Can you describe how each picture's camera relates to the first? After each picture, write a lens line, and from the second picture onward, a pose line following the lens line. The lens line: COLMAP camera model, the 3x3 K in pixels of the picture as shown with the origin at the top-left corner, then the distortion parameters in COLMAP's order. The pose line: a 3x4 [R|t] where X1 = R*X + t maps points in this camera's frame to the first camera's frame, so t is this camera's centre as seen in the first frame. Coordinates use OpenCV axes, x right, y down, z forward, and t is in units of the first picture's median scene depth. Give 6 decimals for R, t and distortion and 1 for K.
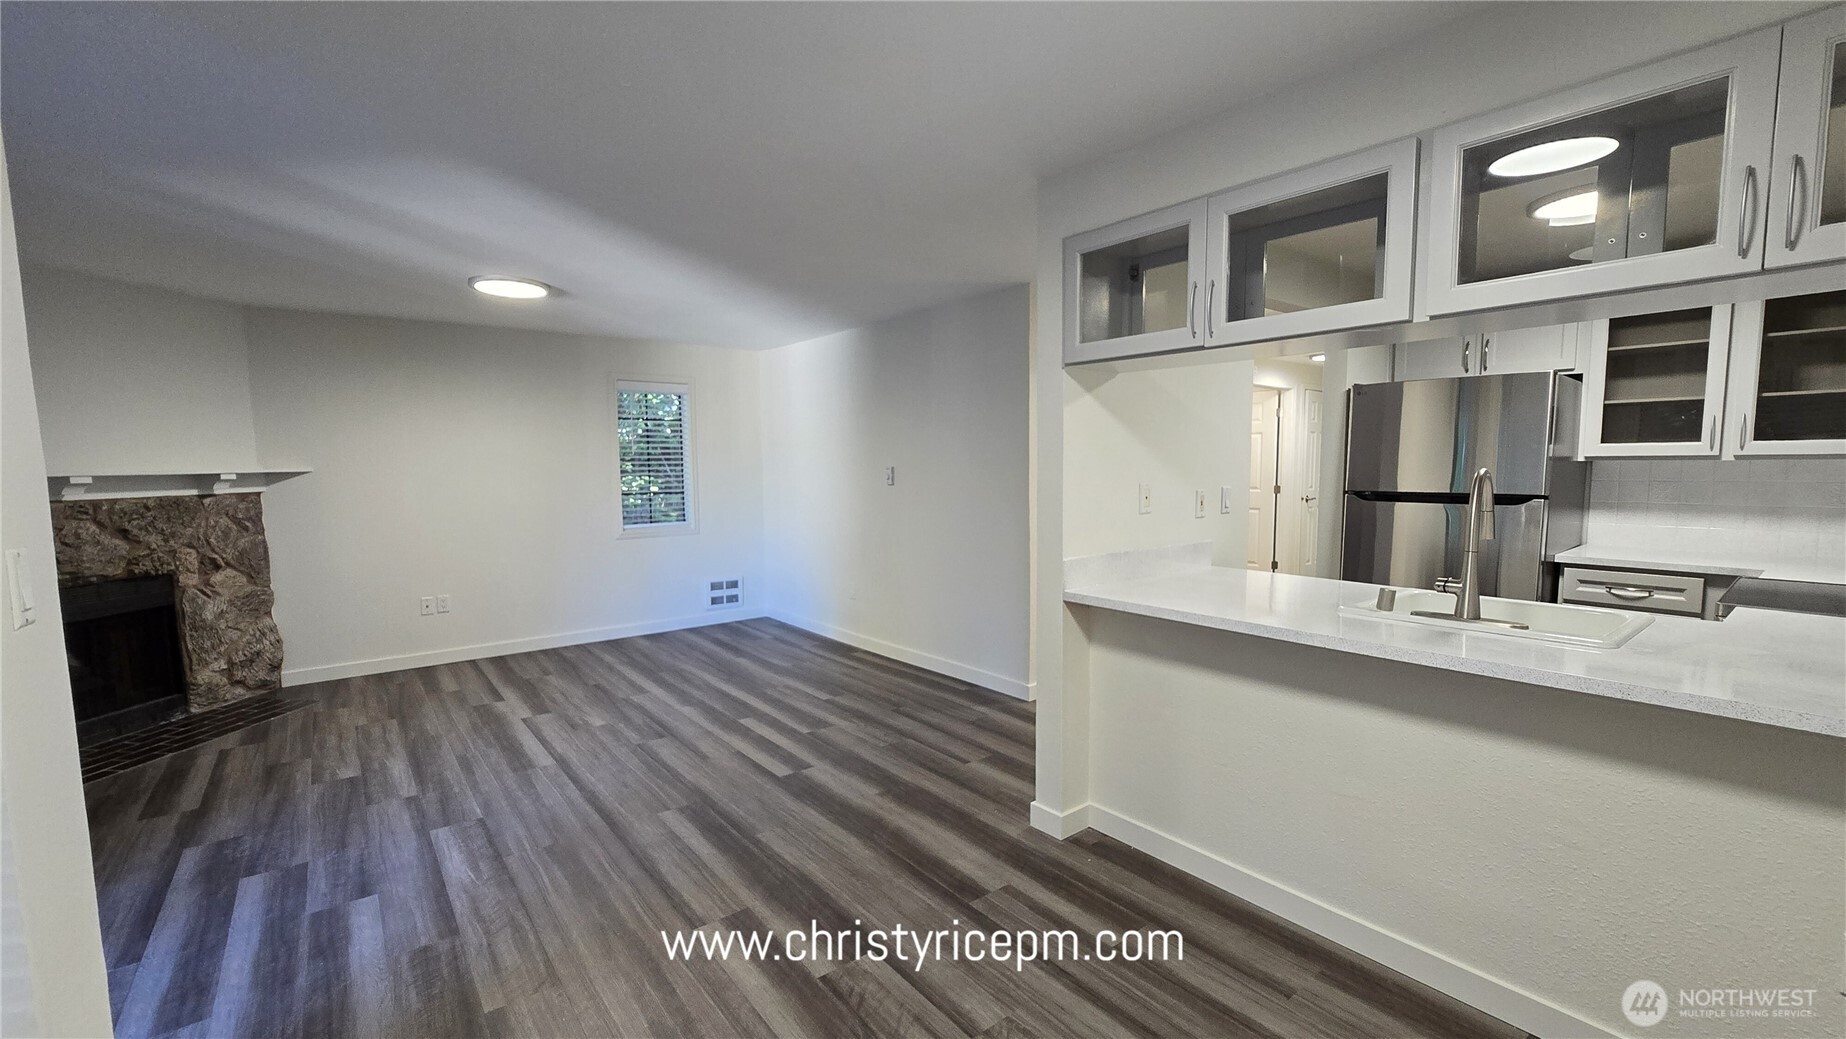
lens RADIAL K [[751.0, 0, 920.5], [0, 751.0, 532.8], [0, 0, 1]] dist [-0.002235, -0.000355]
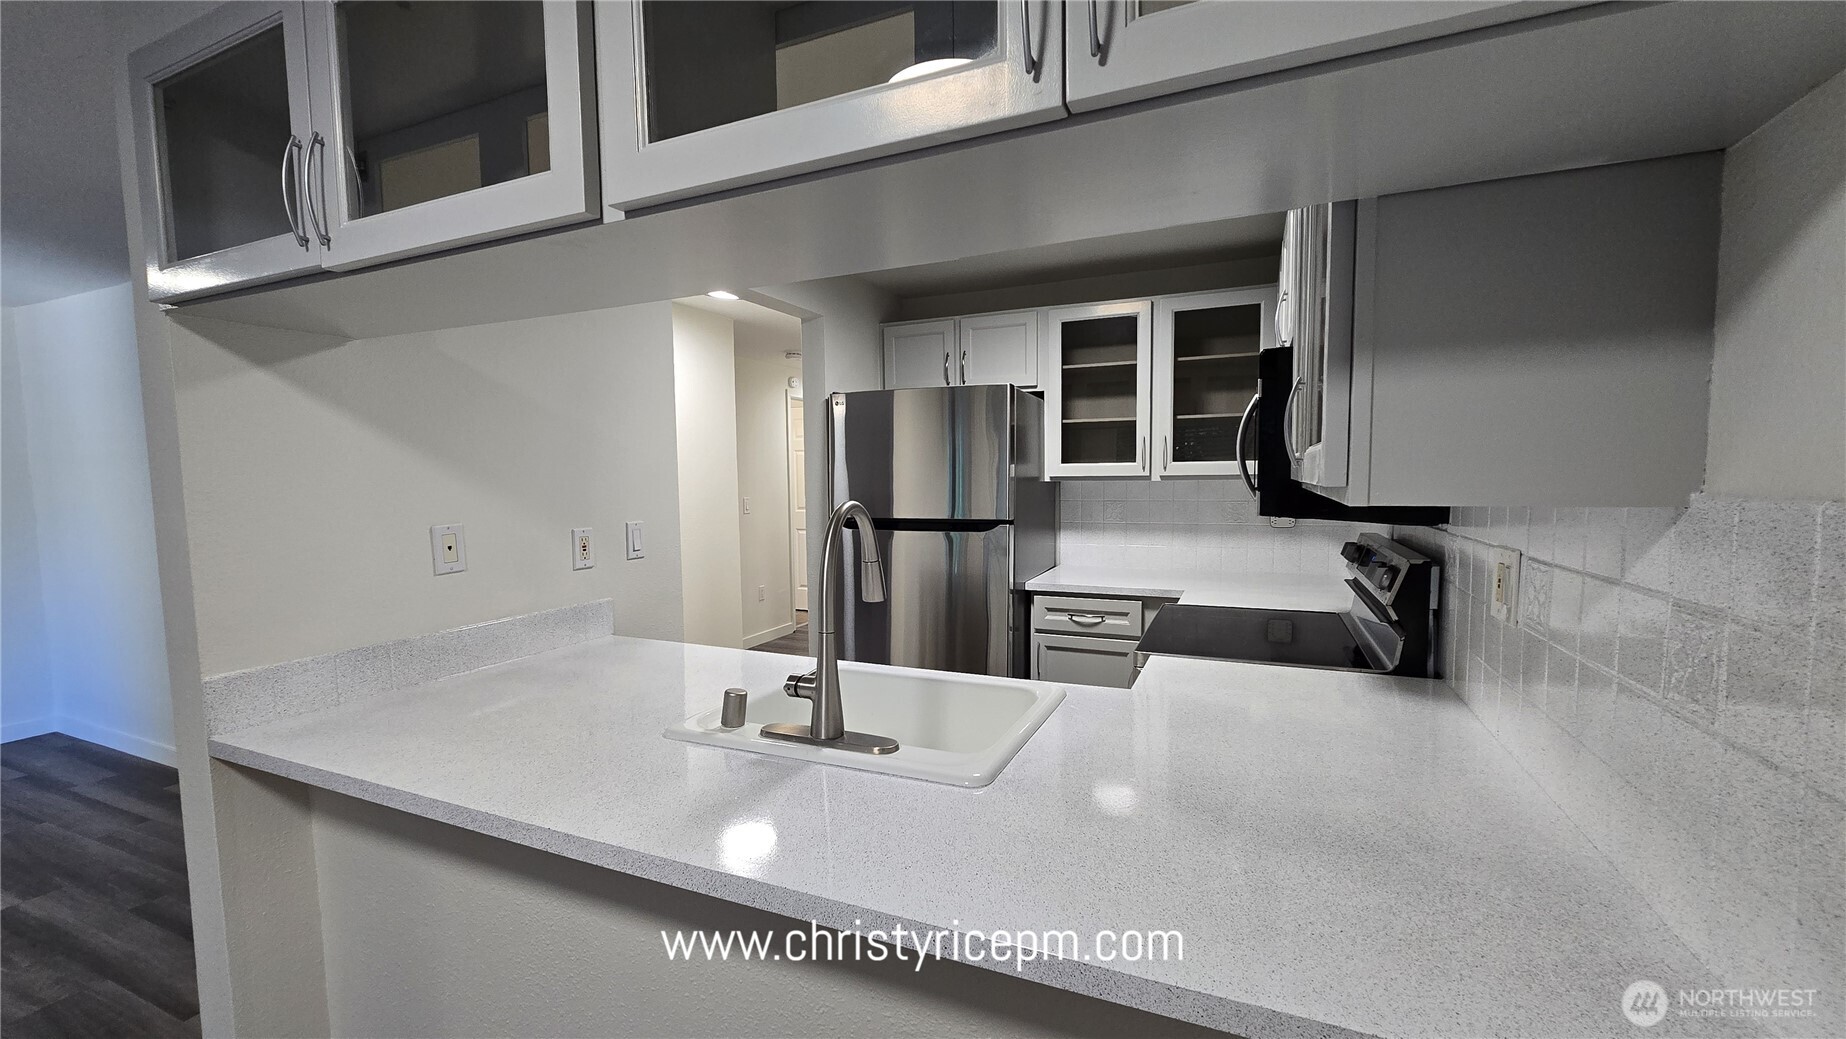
lens RADIAL K [[751.0, 0, 920.5], [0, 751.0, 532.8], [0, 0, 1]] dist [-0.002235, -0.000355]
pose [[0.885121, -0.036484, 0.463929, 0.309203], [0.046195, 0.998886, -0.009582, -0.030462], [-0.463063, 0.029912, 0.885820, 0.238416]]
